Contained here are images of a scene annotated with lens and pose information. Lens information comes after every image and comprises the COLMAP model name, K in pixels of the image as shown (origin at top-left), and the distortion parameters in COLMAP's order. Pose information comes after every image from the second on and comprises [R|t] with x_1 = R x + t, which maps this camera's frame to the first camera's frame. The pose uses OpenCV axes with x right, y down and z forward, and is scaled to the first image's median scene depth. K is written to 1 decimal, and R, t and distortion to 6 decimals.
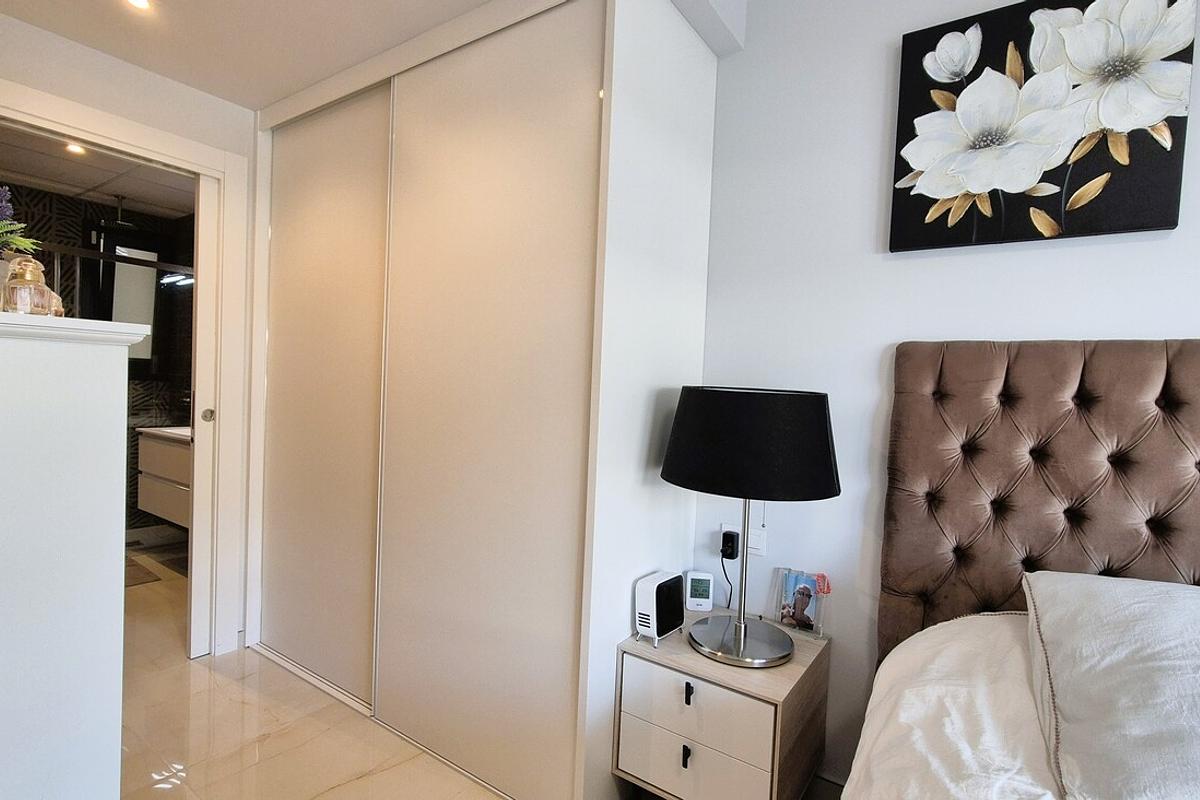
lens RADIAL K [[584.6, 0, 602.8], [0, 584.6, 405.0], [0, 0, 1]] dist [0.002157, -0.000095]
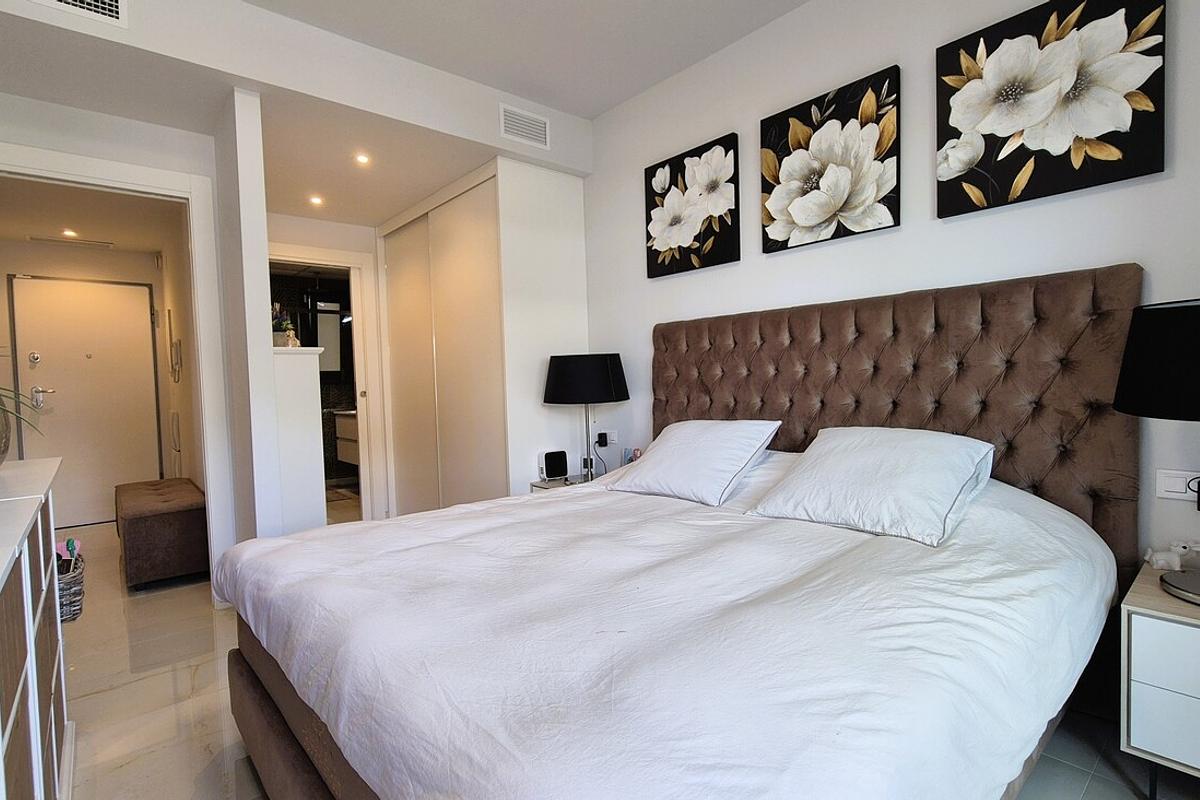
lens RADIAL K [[584.6, 0, 602.8], [0, 584.6, 405.0], [0, 0, 1]] dist [0.002157, -0.000095]
pose [[0.965864, -0.060164, -0.251965, 0.845371], [0.062784, 0.998024, 0.002365, 0.151067], [0.251325, -0.018104, 0.967733, -0.976138]]
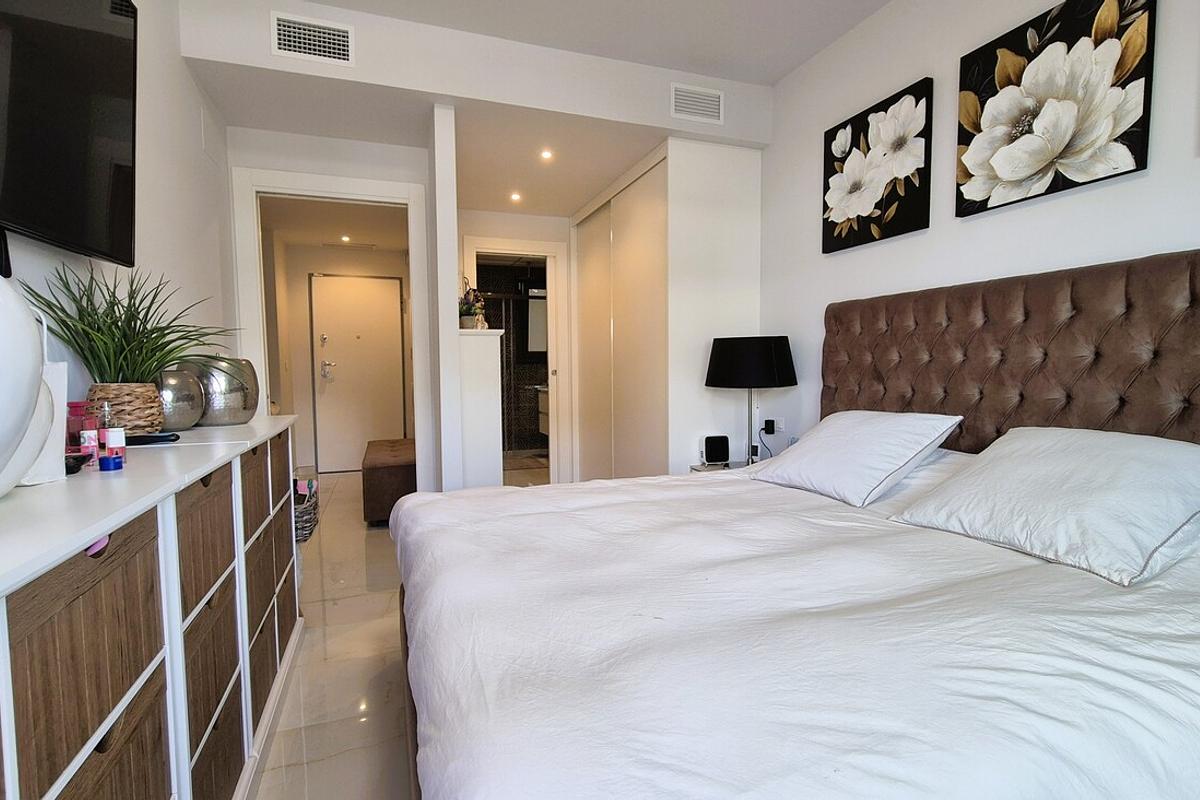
lens RADIAL K [[584.6, 0, 602.8], [0, 584.6, 405.0], [0, 0, 1]] dist [0.002157, -0.000095]
pose [[0.816600, -0.011957, -0.577080, 1.007282], [0.025522, 0.999556, 0.015405, 0.161289], [0.576640, -0.027308, 0.816542, -0.897143]]
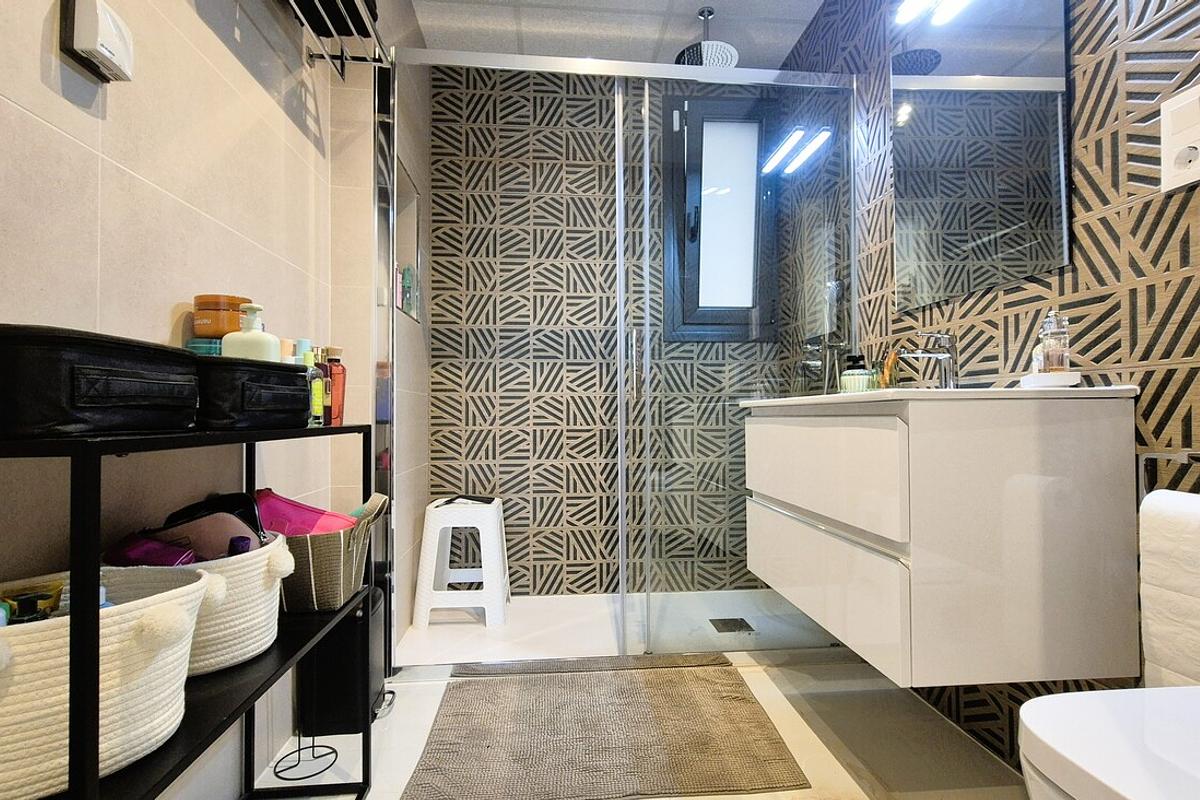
lens RADIAL K [[595.7, 0, 609.4], [0, 595.7, 404.6], [0, 0, 1]] dist [0.002450, 0.001266]
pose [[0.646742, -0.056777, -0.760592, -1.104944], [0.007771, 0.997664, -0.067867, 0.167518], [0.762669, 0.037982, 0.645673, 1.349281]]
